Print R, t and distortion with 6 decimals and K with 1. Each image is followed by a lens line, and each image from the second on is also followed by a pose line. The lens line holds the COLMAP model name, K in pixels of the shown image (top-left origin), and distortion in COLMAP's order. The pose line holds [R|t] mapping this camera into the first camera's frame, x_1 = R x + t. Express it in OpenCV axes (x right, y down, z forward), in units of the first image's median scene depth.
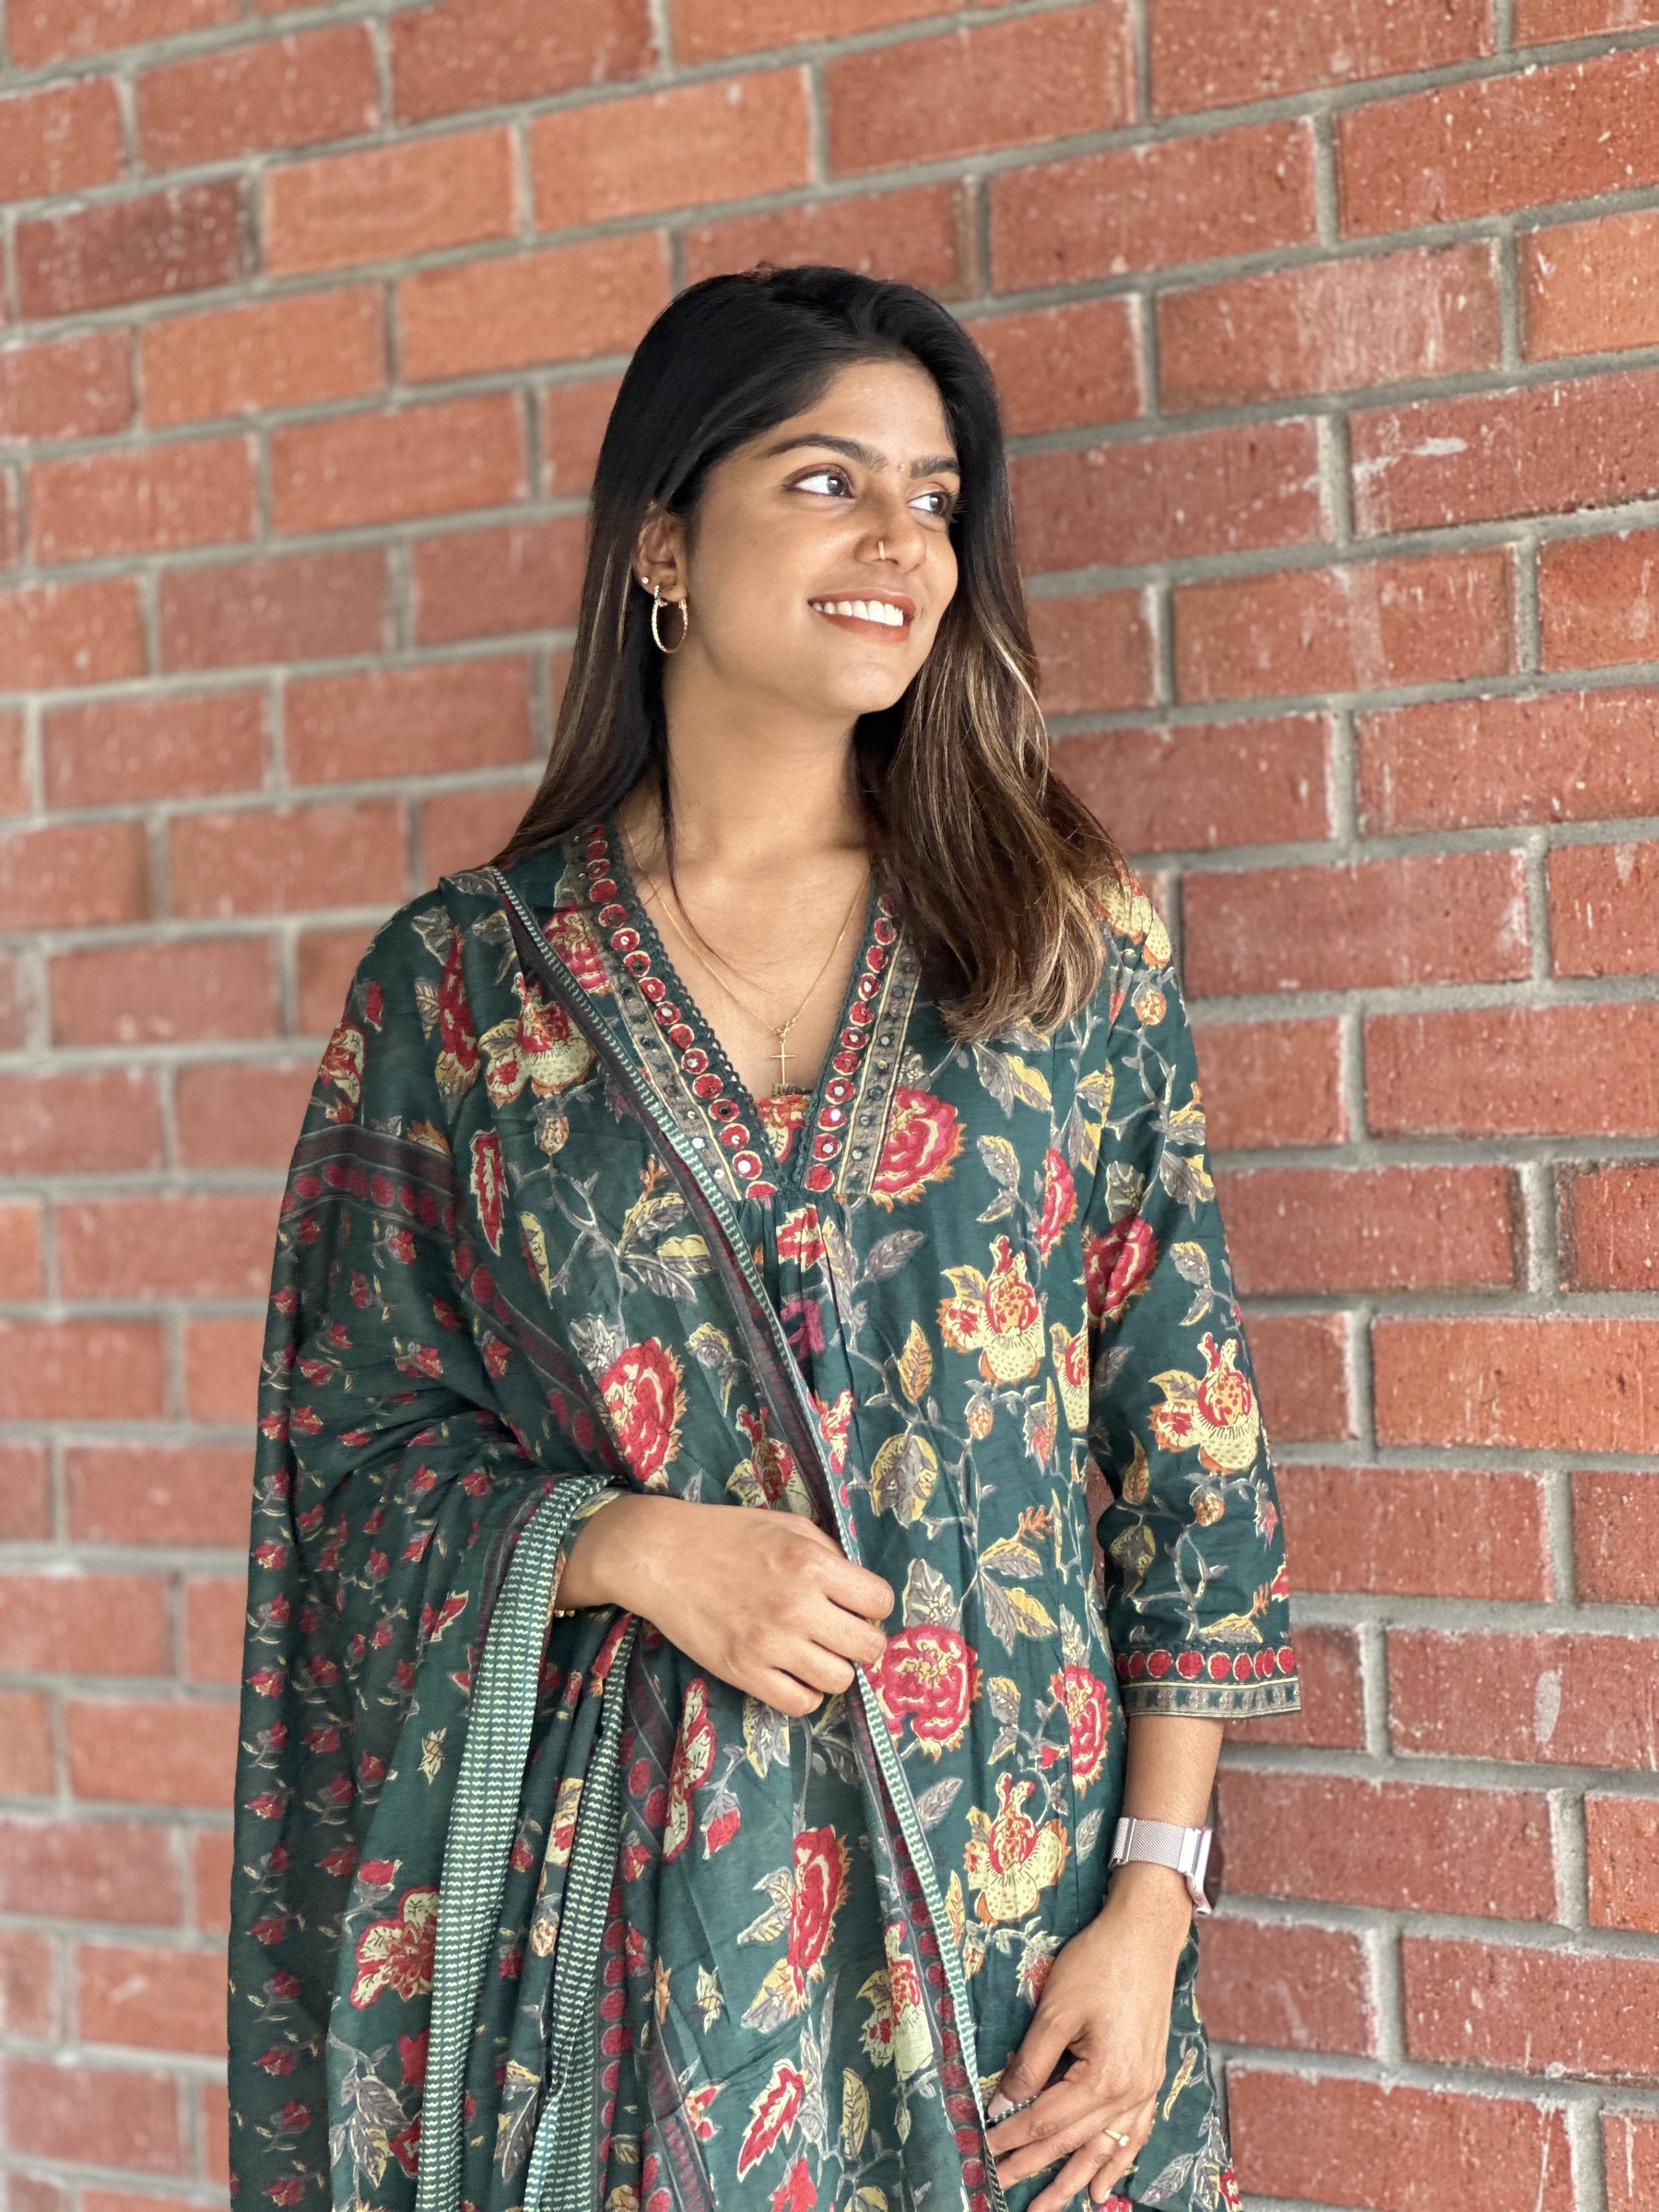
lens RADIAL K [[4788.7, 0, 826.4], [0, 4788.7, 944.1], [0, 0, 1]] dist [0.069831, 0.475792]
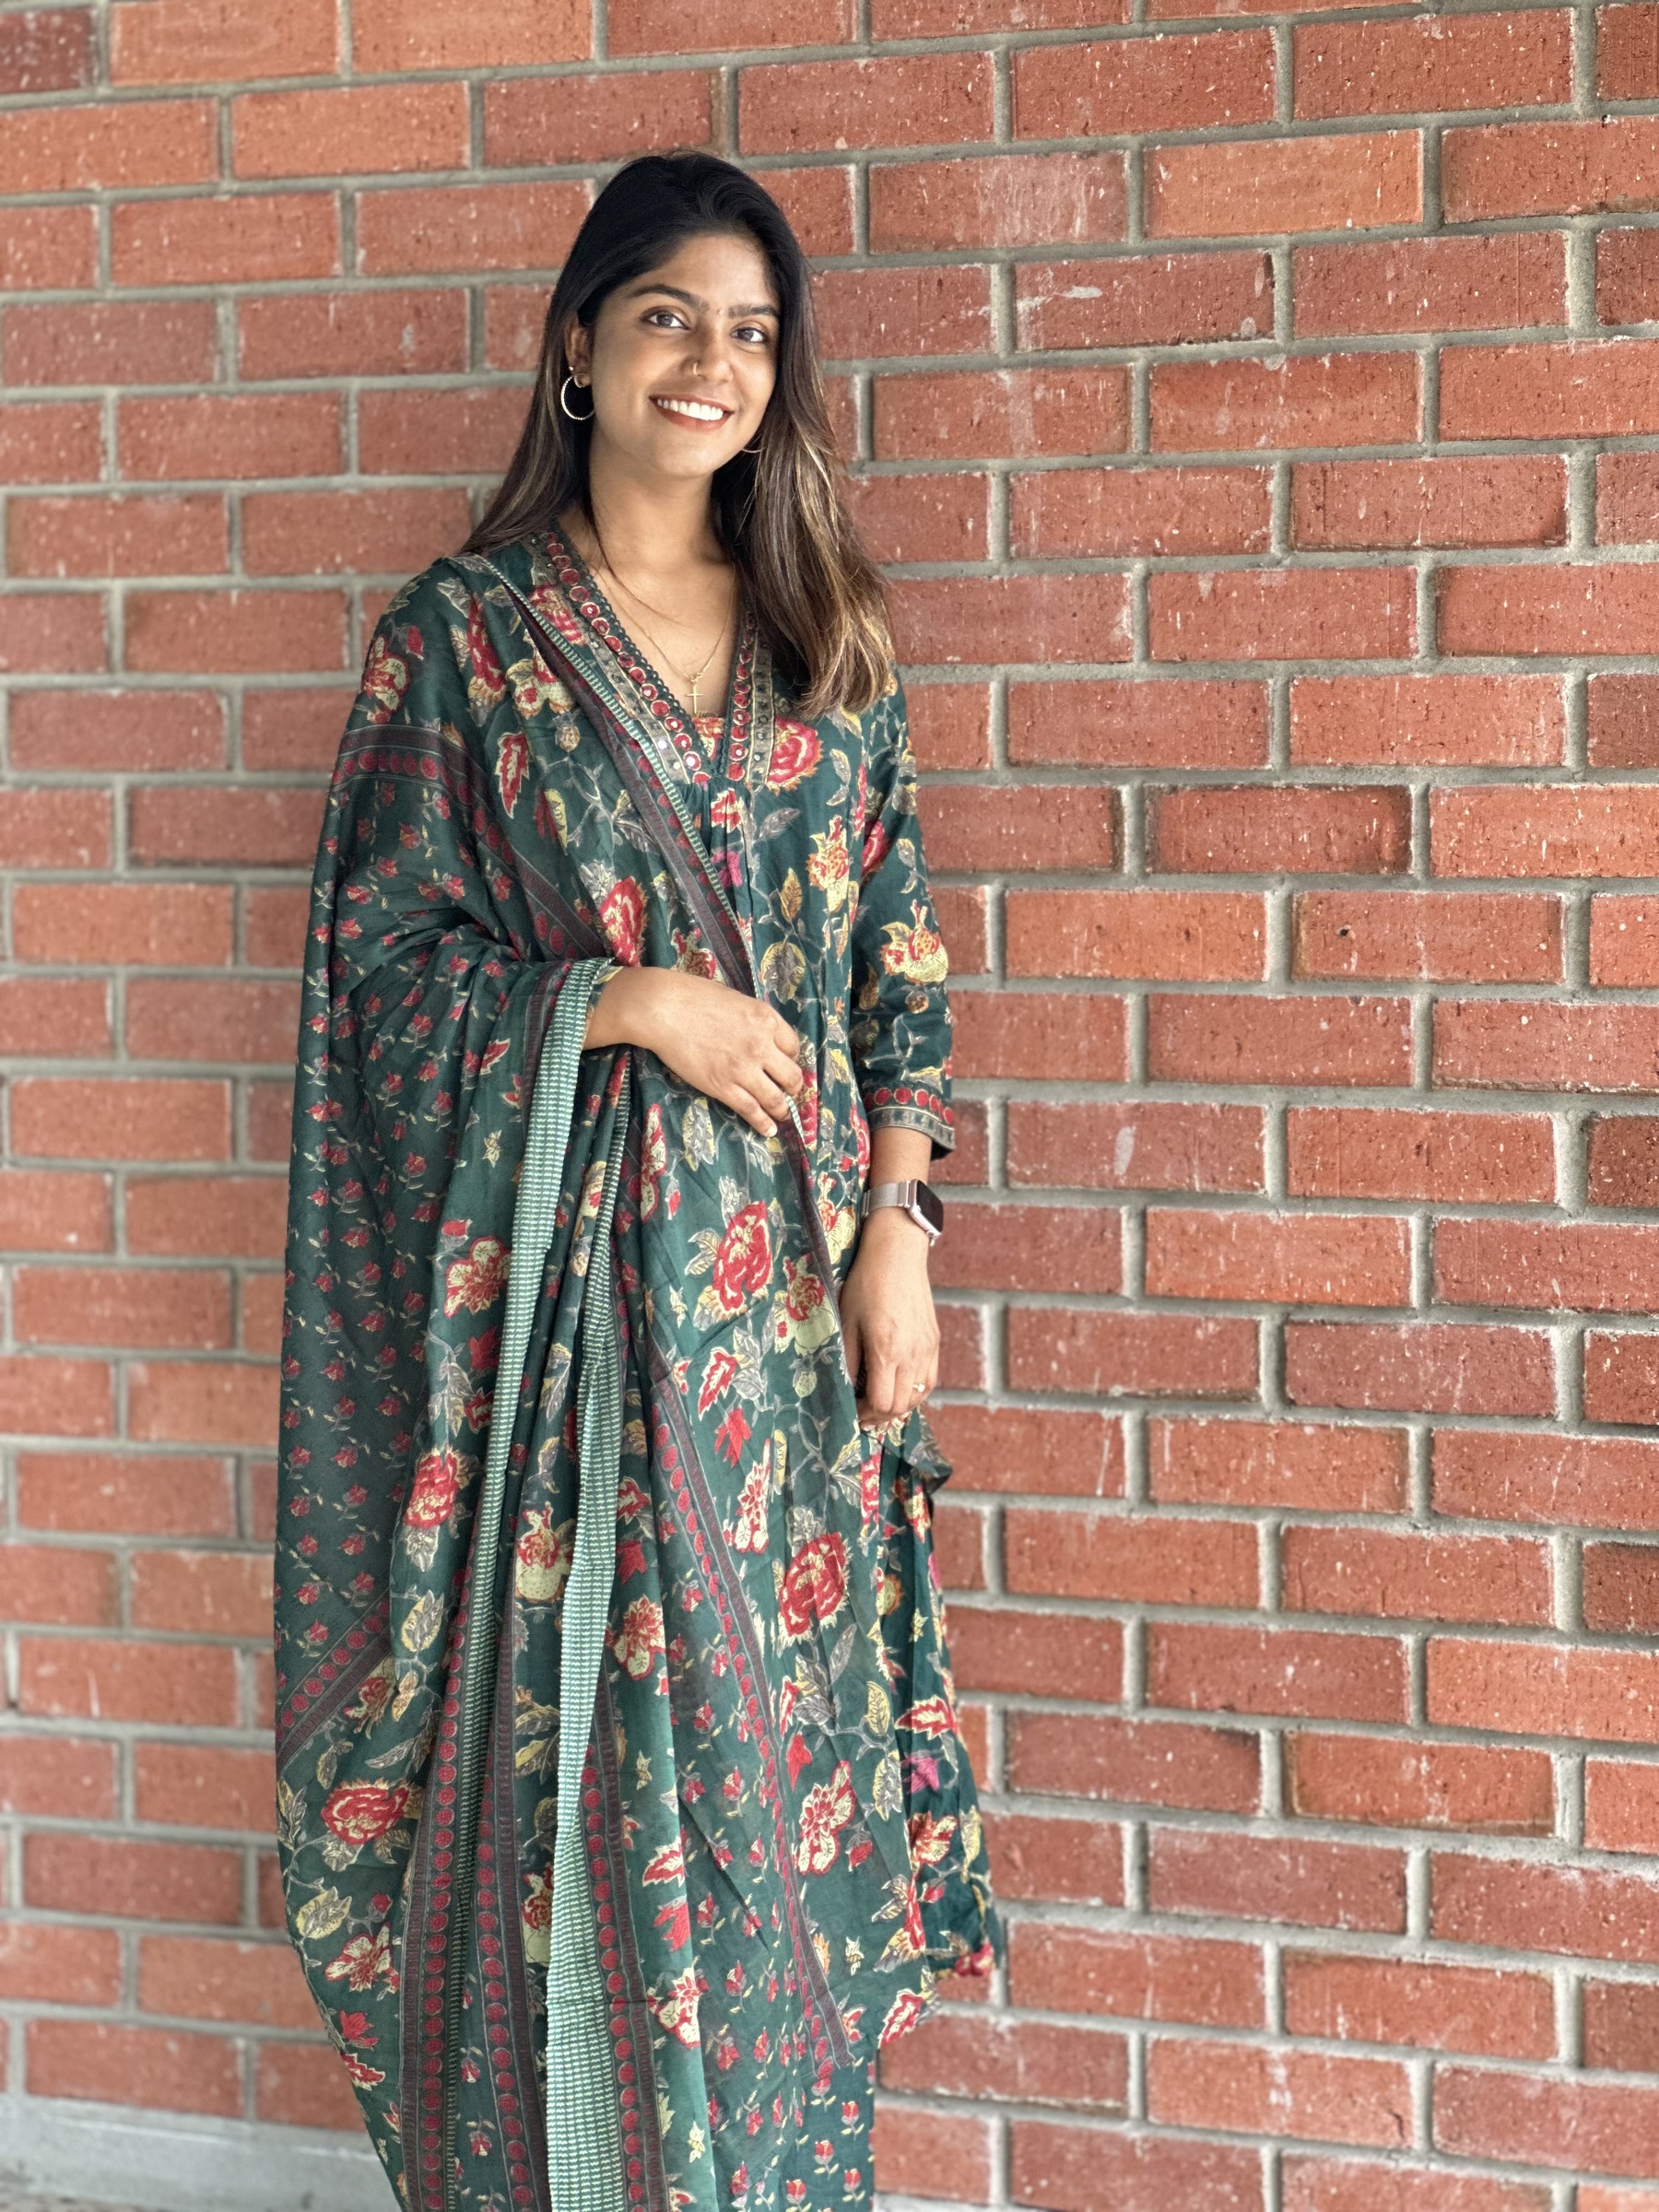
lens RADIAL K [[4788.7, 0, 826.4], [0, 4788.7, 944.1], [0, 0, 1]] dist [0.069831, 0.475792]
pose [[0.962473, 0.028254, 0.269901, -0.336267], [-0.043686, 0.997725, 0.051342, 0.022314], [-0.267836, -0.061206, 0.961518, -0.391713]]
